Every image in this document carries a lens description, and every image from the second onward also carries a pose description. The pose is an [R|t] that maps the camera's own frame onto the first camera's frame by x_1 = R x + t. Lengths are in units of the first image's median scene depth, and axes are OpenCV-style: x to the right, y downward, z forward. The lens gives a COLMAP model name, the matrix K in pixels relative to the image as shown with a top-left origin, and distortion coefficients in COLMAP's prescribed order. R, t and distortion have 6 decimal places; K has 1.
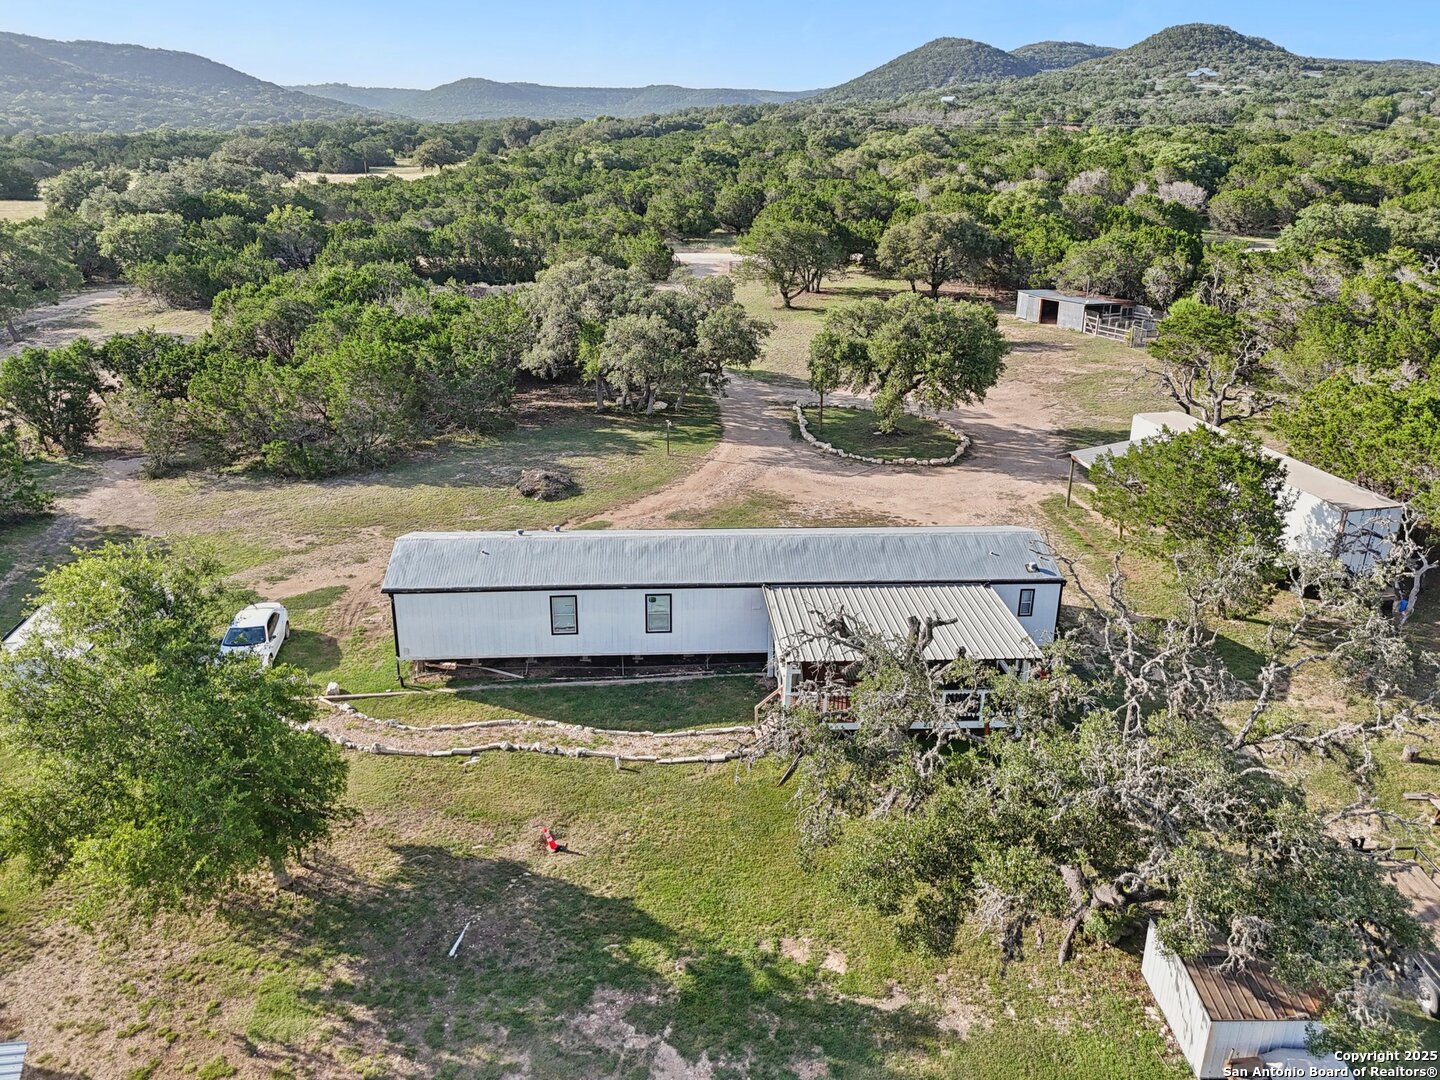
lens RADIAL K [[1072.5, 0, 717.1], [0, 1072.5, 542.2], [0, 0, 1]] dist [0.070470, -0.065040]
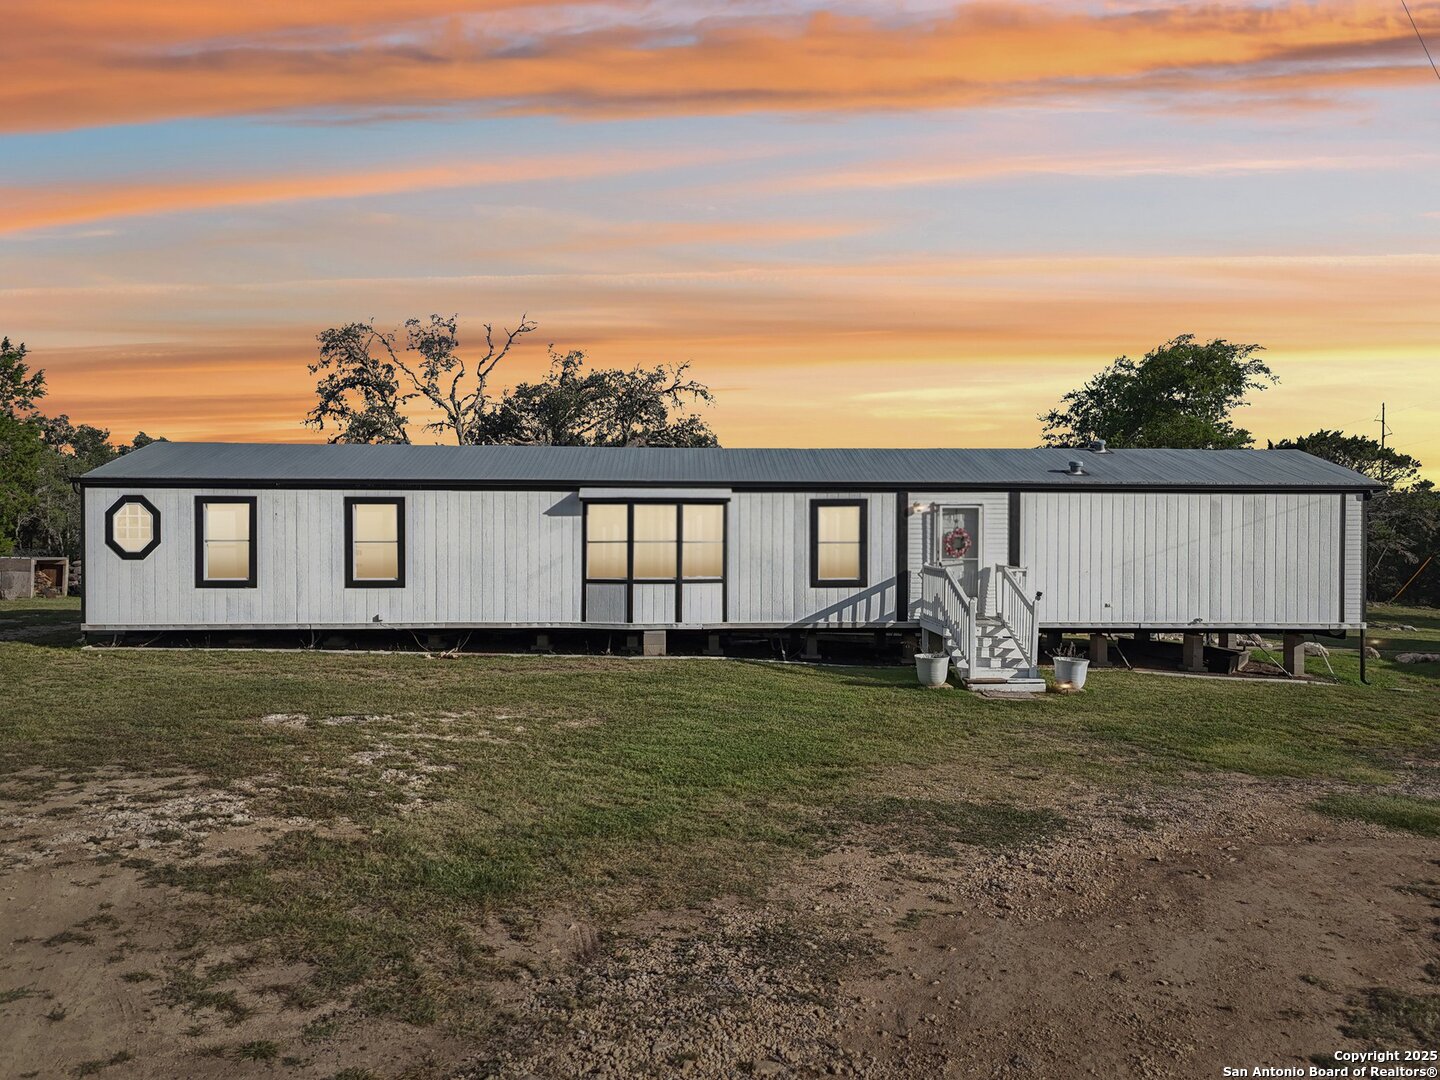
lens RADIAL K [[1067.6, 0, 715.1], [0, 1067.6, 540.1], [0, 0, 1]] dist [0.055685, -0.044569]
pose [[-0.999638, -0.015096, 0.022276, 0.003276], [-0.005550, 0.925692, 0.378236, -0.101181], [-0.026331, 0.377976, -0.925441, 0.894776]]
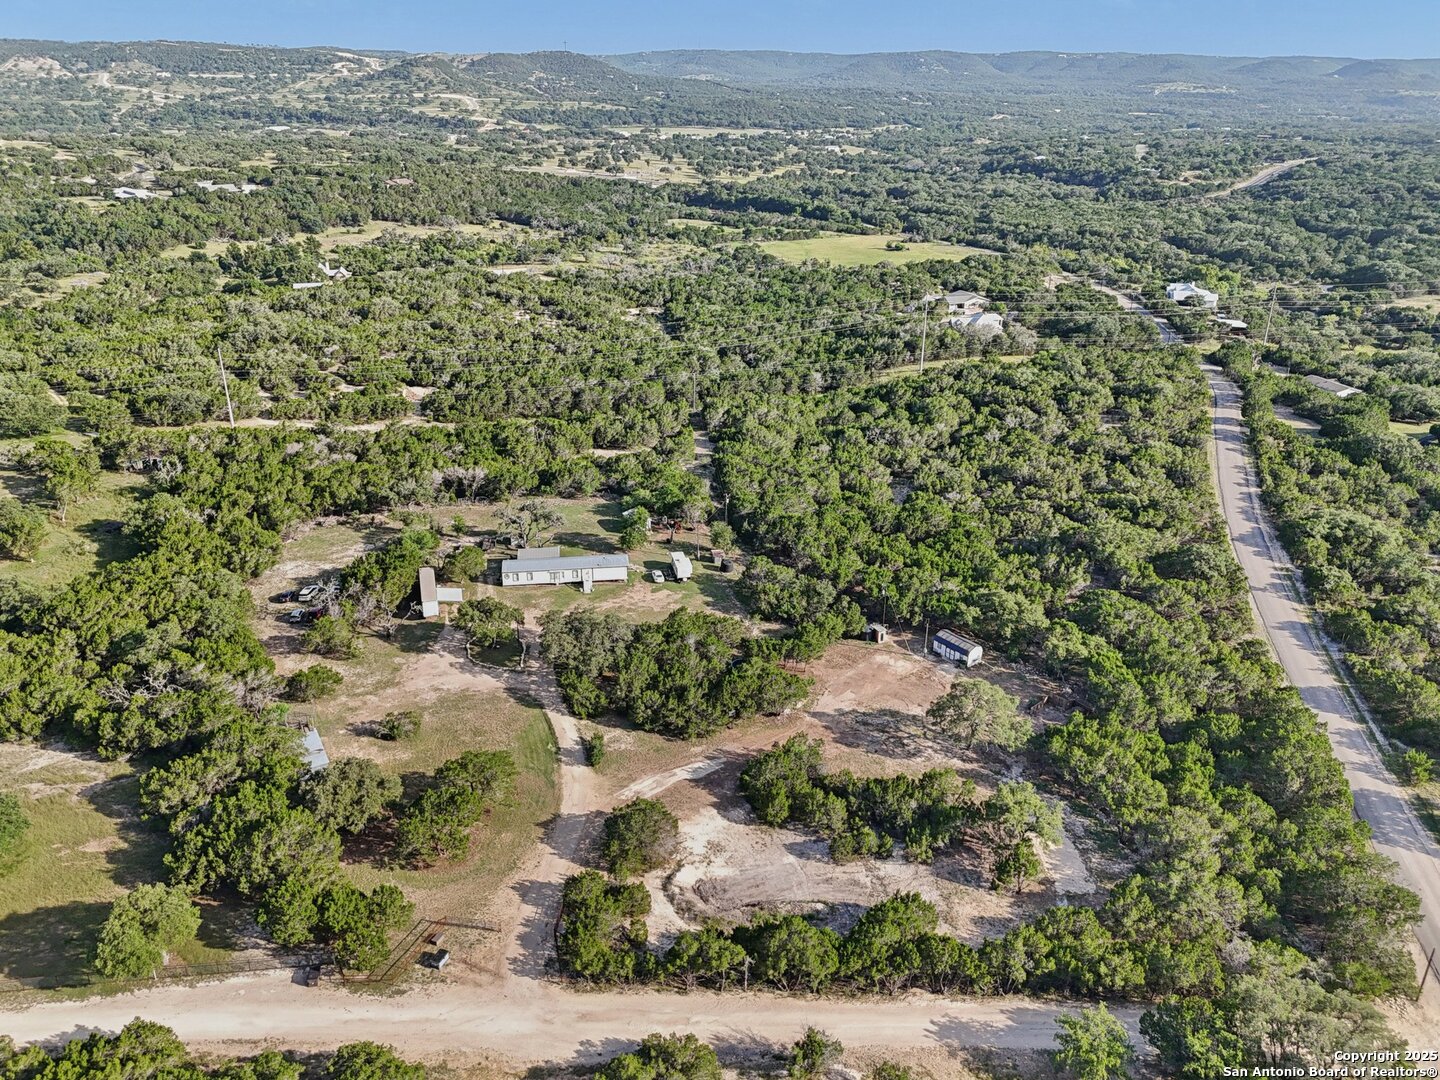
lens RADIAL K [[1096.9, 0, 718.5], [0, 1096.9, 534.4], [0, 0, 1]] dist [0.064076, -0.052441]
pose [[-0.997497, 0.010050, -0.069990, -0.208505], [-0.041761, 0.715024, 0.697851, -2.204243], [0.057057, 0.699027, -0.712815, 2.735755]]
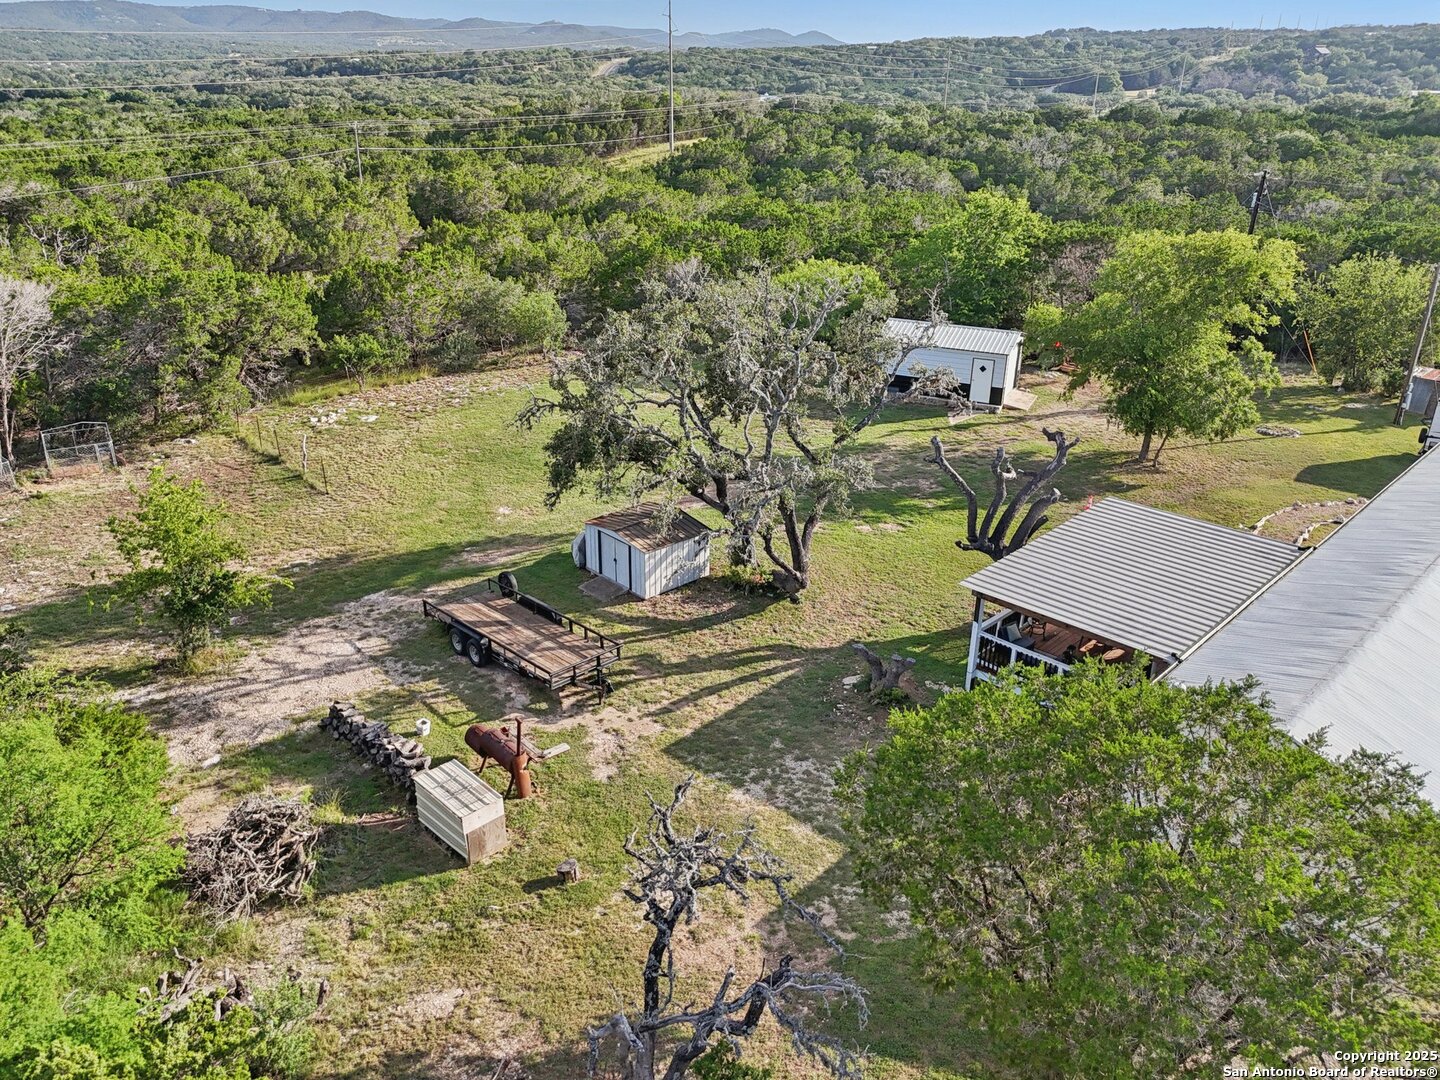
lens RADIAL K [[1077.6, 0, 720.0], [0, 1077.6, 540.0], [0, 0, 1]] dist [0.072800, -0.065712]
pose [[-0.746531, 0.260642, -0.612174, 0.442747], [-0.253829, 0.738927, 0.624146, -0.181949], [0.615030, 0.621332, -0.485473, 0.610321]]
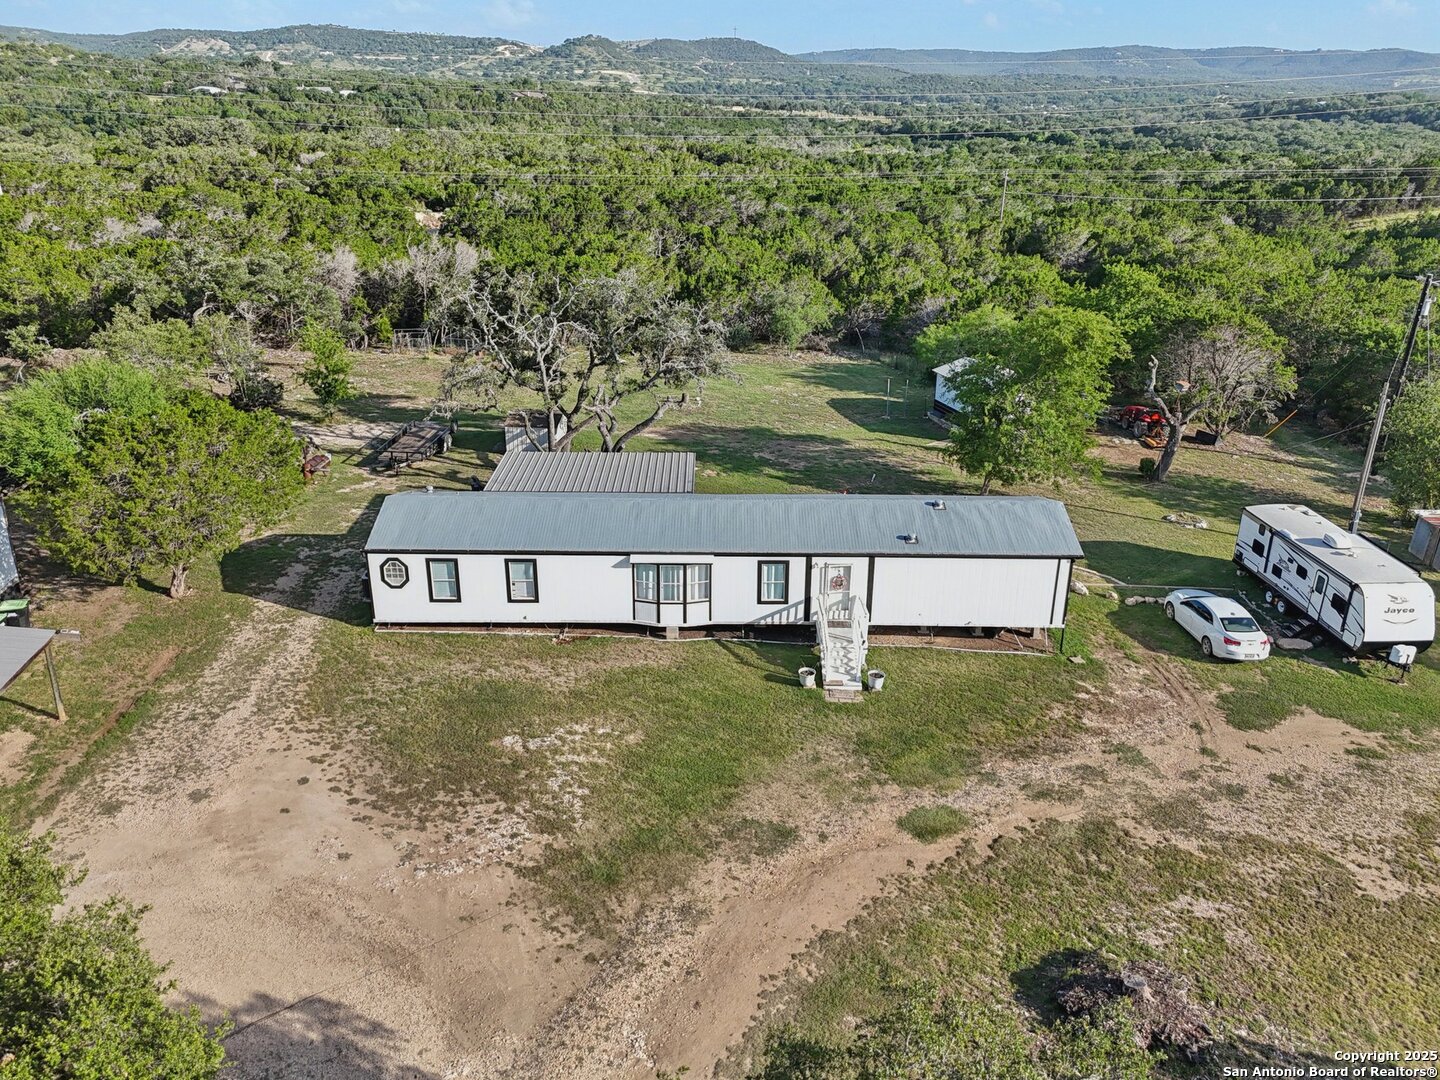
lens RADIAL K [[1101.8, 0, 715.2], [0, 1101.8, 540.8], [0, 0, 1]] dist [0.071643, -0.065406]
pose [[-0.997230, -0.044519, 0.059586, -0.026807], [0.009048, 0.722538, 0.691272, -0.380966], [-0.073828, 0.689896, -0.720134, 1.004624]]
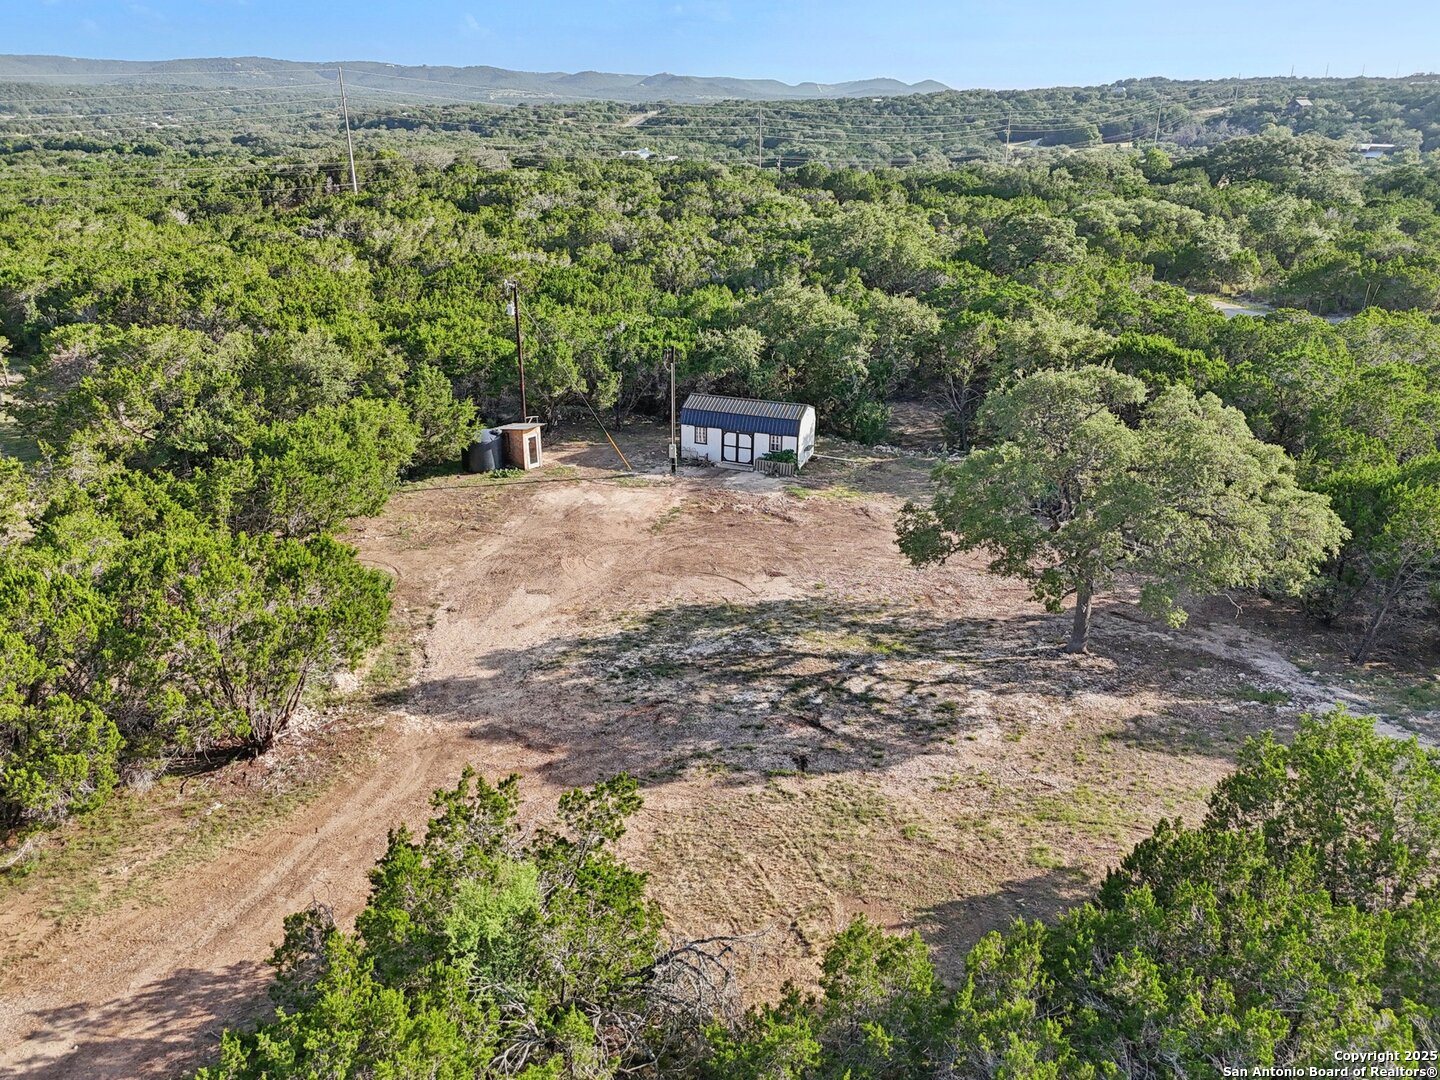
lens RADIAL K [[1096.9, 0, 718.5], [0, 1096.9, 534.4], [0, 0, 1]] dist [0.064076, -0.052441]
pose [[-0.816218, 0.202055, -0.541260, -0.427067], [-0.218743, 0.759027, 0.613212, -0.634380], [0.534734, 0.618912, -0.575333, 1.614630]]
